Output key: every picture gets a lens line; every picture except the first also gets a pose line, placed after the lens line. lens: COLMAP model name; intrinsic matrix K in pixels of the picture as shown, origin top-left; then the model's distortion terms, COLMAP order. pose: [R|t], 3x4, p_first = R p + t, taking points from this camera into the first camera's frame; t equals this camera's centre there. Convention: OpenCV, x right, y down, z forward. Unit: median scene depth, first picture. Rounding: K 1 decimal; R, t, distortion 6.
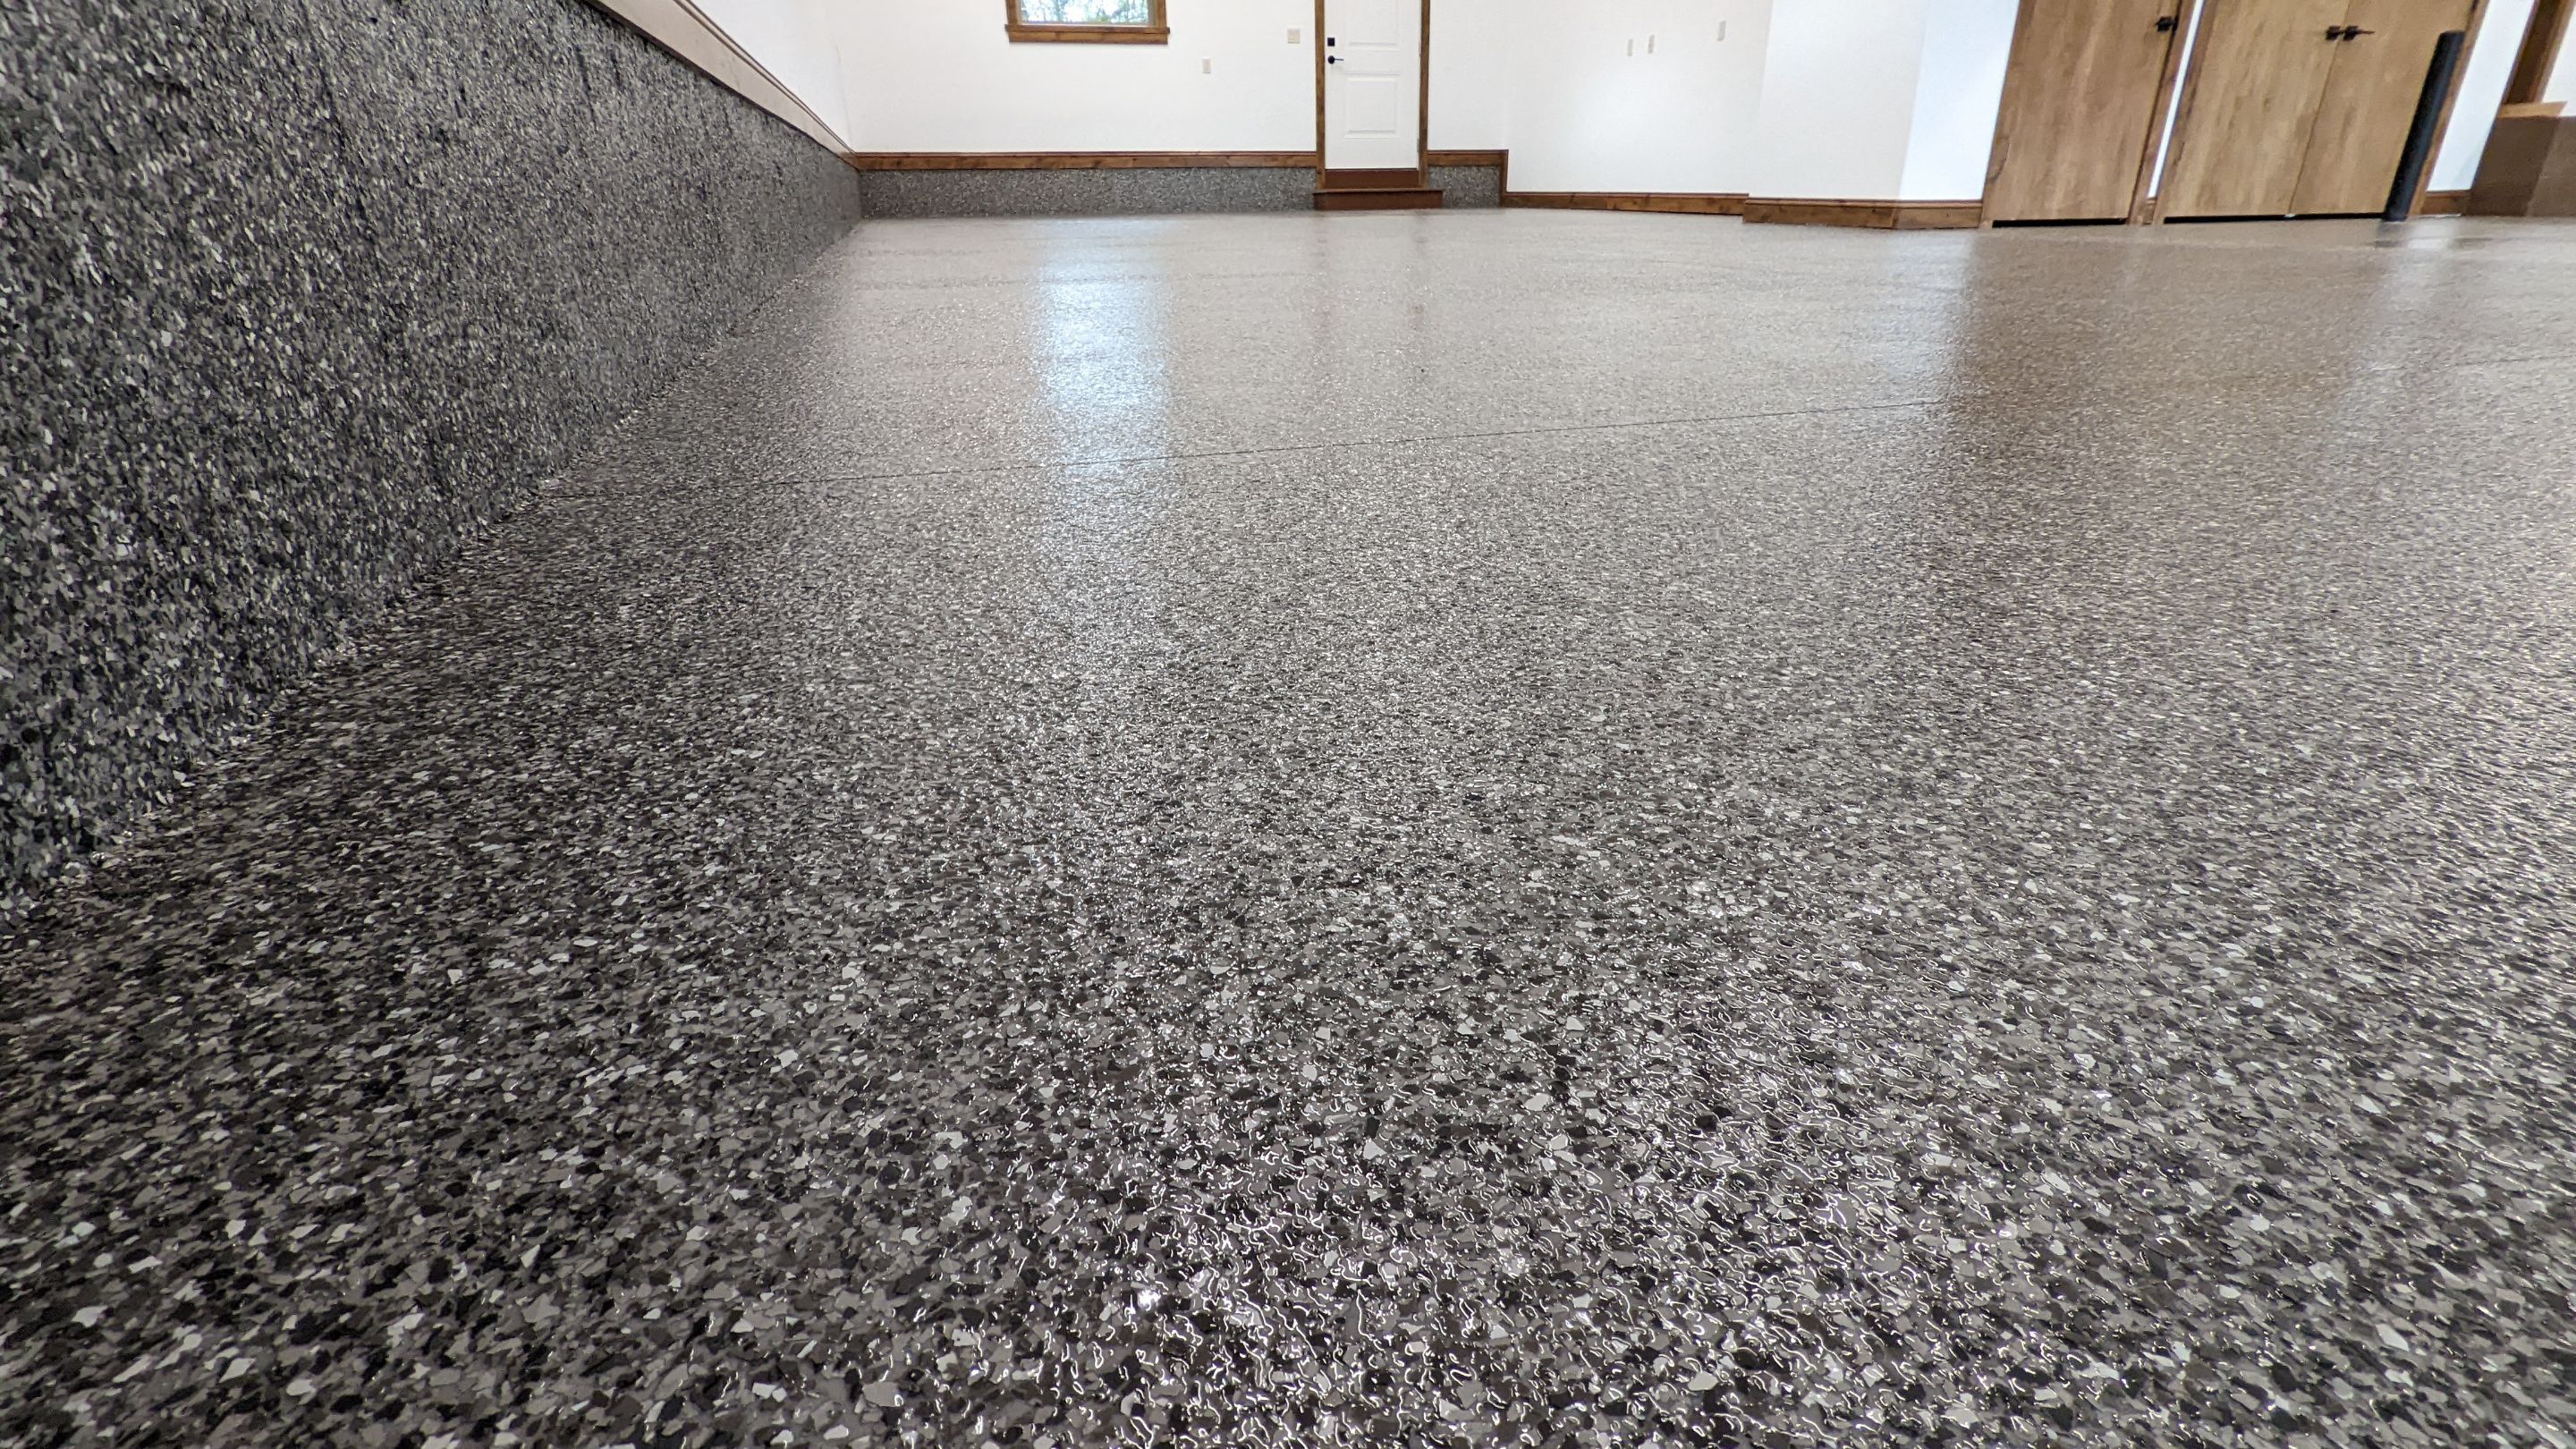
lens RADIAL K [[1222.5, 0, 1298.6], [0, 1222.5, 732.6], [0, 0, 1]] dist [-0.002573, 0.001026]
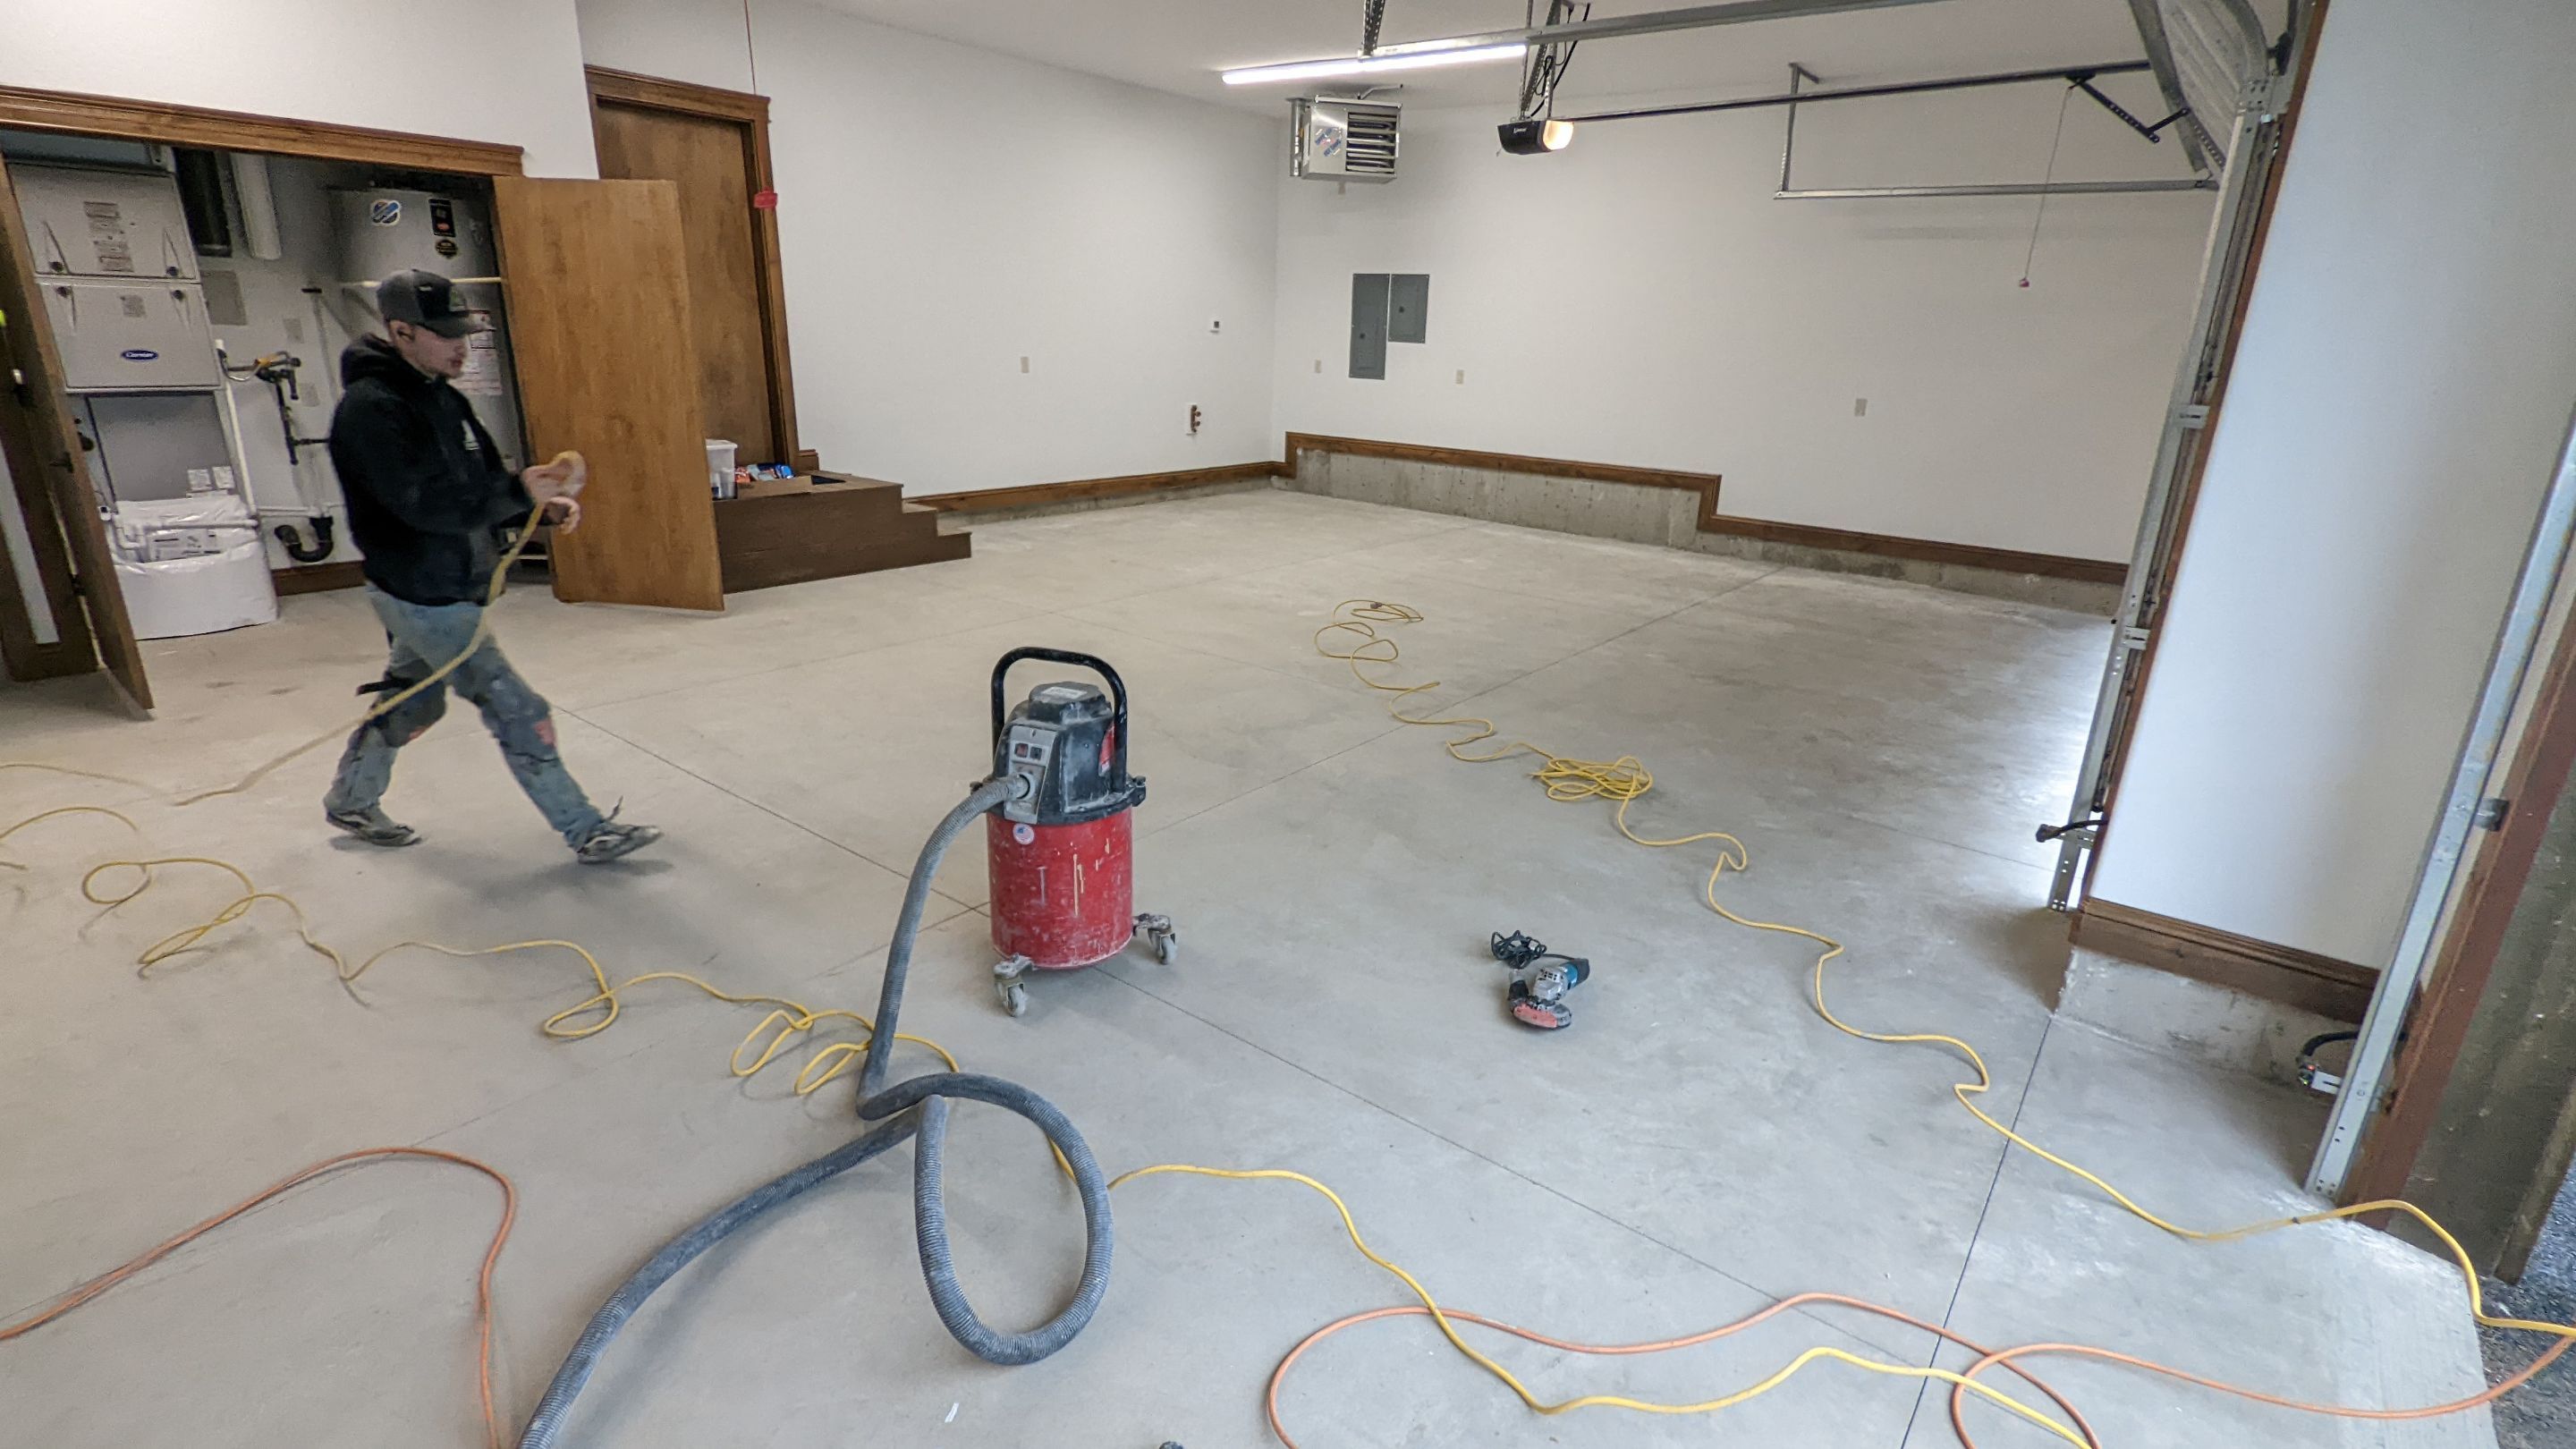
lens RADIAL K [[1222.5, 0, 1301.4], [0, 1222.5, 734.5], [0, 0, 1]] dist [-0.002573, 0.001026]
pose [[0.807357, -0.147680, 0.571283, 0.936096], [0.194521, 0.980665, -0.021396, -0.230544], [-0.557078, 0.128401, 0.820474, -0.038819]]
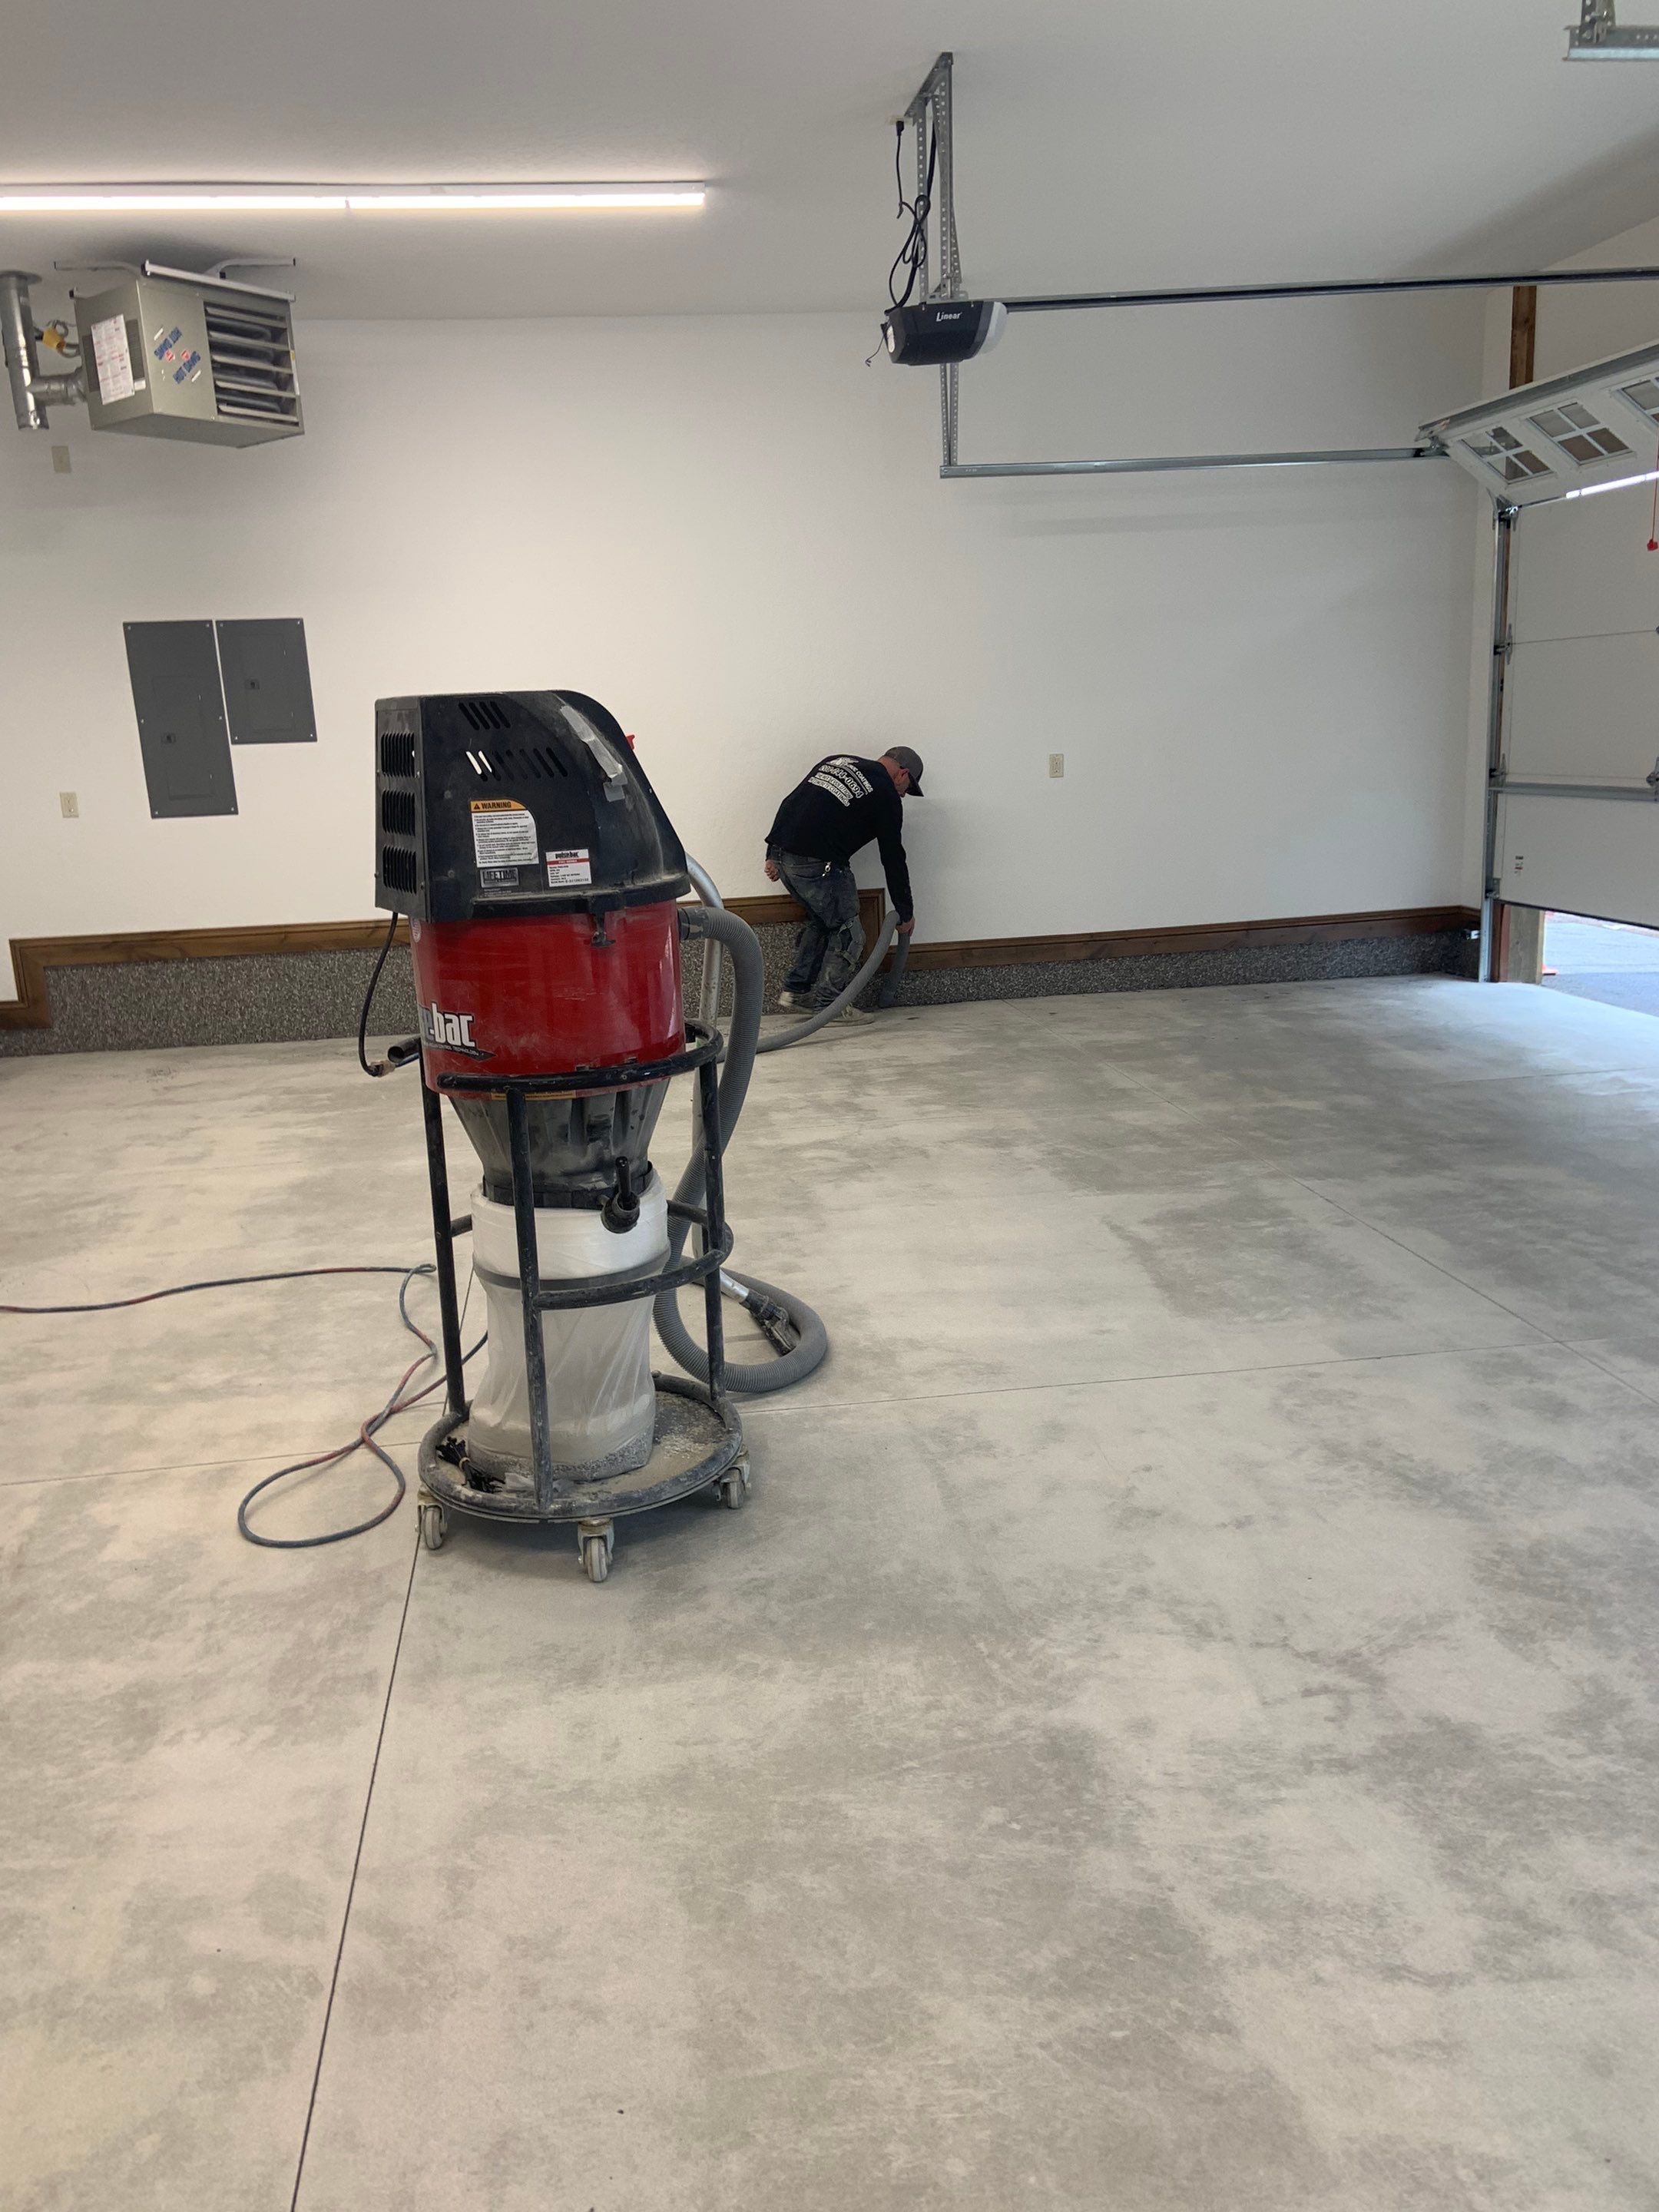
lens RADIAL K [[1754.5, 0, 833.9], [0, 1754.5, 1132.1], [0, 0, 1]] dist [0.075401, -0.006577]
pose [[0.146286, -0.208940, 0.966925, 0.802752], [0.440429, 0.888978, 0.125464, -0.494406], [-0.885789, 0.407508, 0.222068, 0.654101]]
